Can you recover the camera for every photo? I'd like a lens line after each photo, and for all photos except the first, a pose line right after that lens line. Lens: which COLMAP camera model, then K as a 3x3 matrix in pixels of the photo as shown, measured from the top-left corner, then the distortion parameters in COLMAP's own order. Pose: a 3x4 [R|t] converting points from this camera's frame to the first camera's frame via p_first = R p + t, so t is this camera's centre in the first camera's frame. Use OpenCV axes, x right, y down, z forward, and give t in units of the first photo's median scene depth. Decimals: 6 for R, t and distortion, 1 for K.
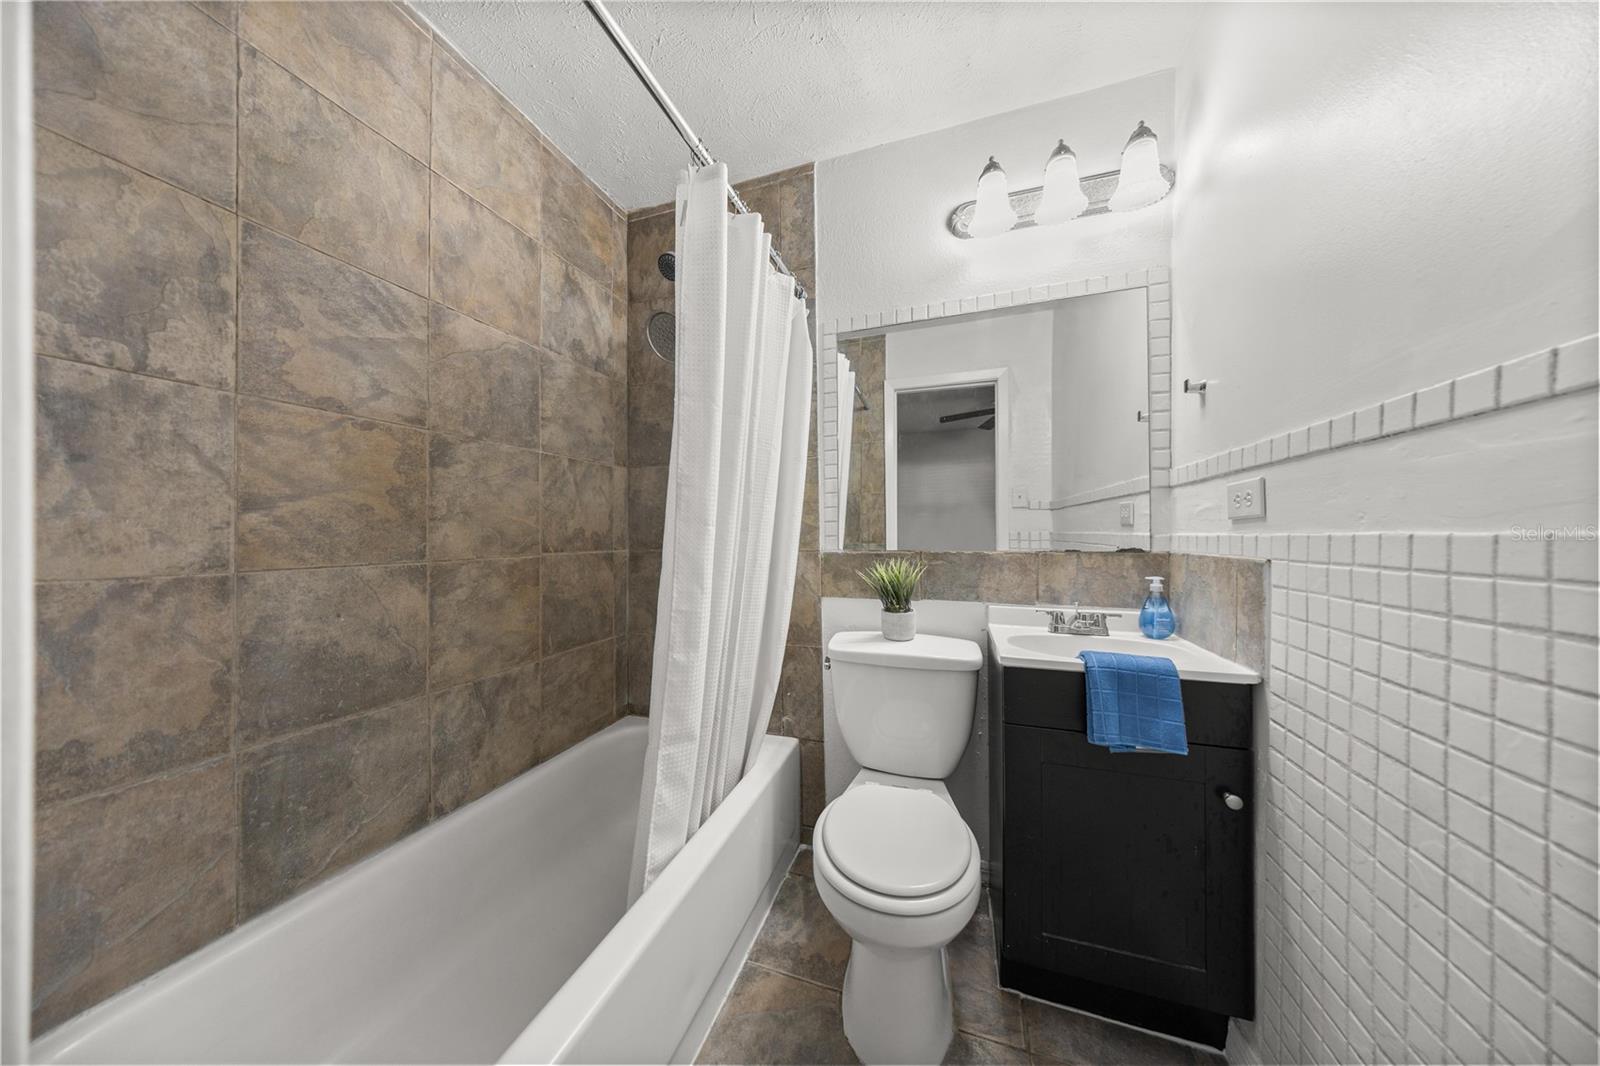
lens RADIAL K [[460.1, 0, 800.3], [0, 460.1, 540.2], [0, 0, 1]] dist [-0.004713, -0.000059]
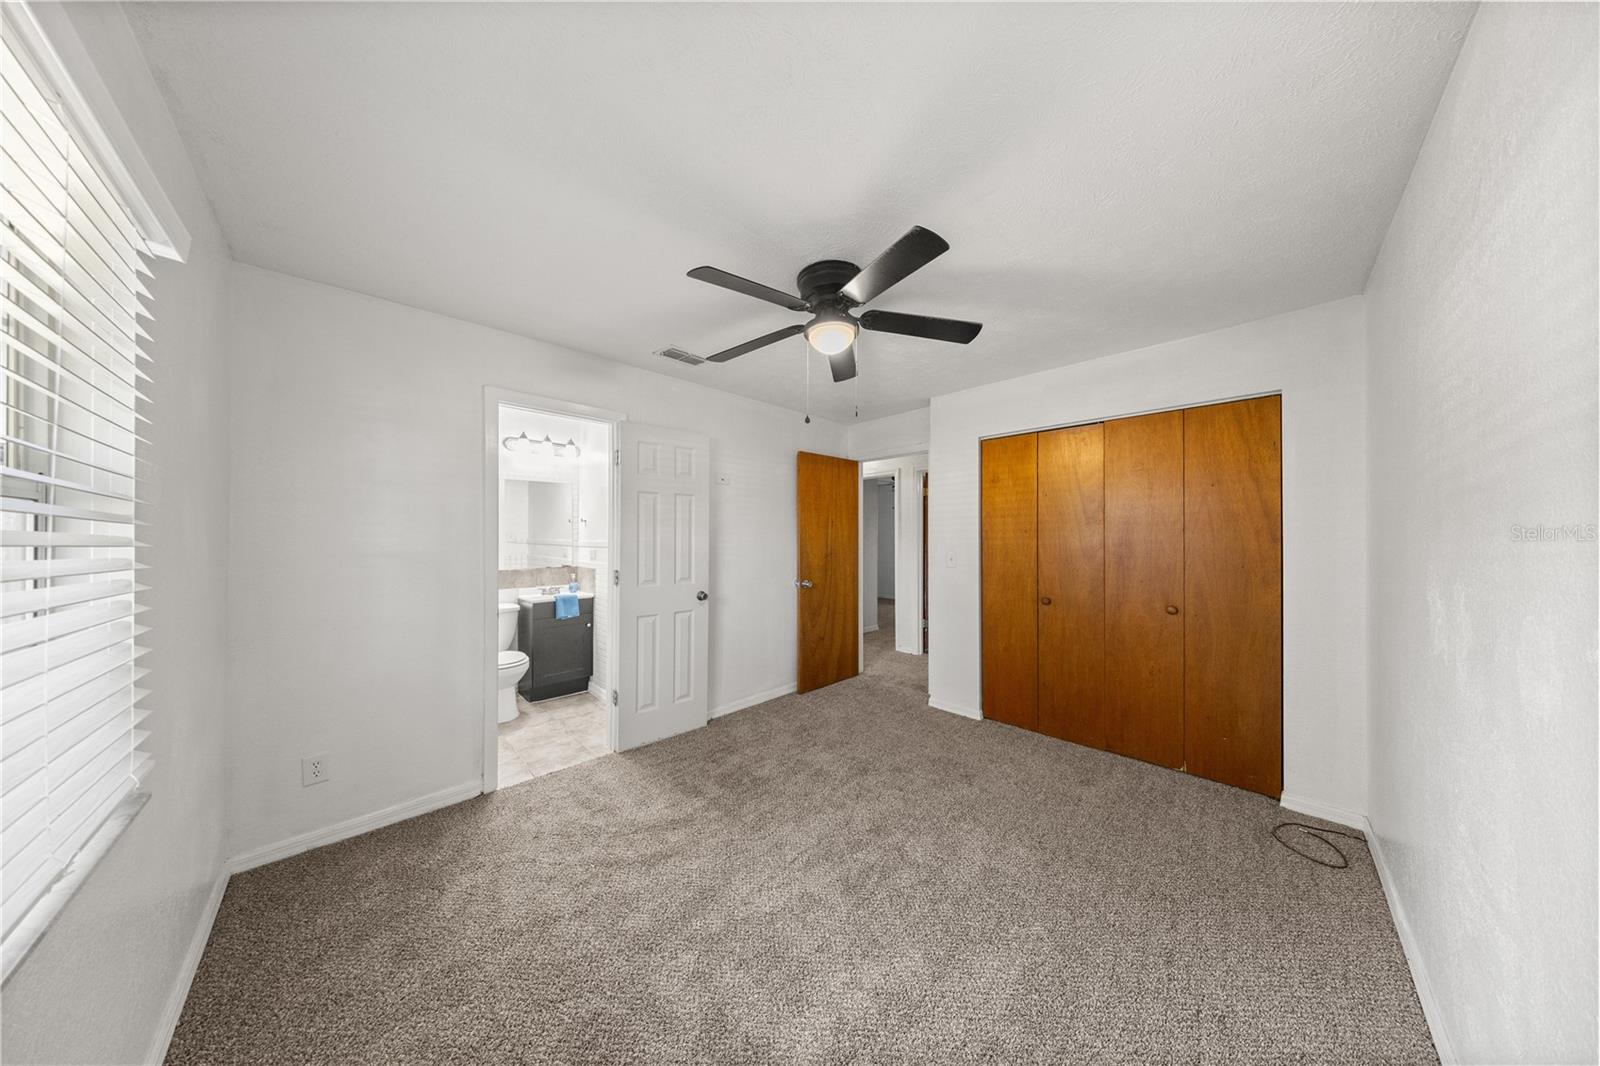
lens RADIAL K [[460.1, 0, 800.3], [0, 460.1, 540.2], [0, 0, 1]] dist [-0.004713, -0.000059]
pose [[0.452462, 0.009477, 0.891733, -1.516055], [0.006008, 0.999888, -0.013674, -0.114594], [-0.891763, 0.011544, 0.452355, -2.061280]]
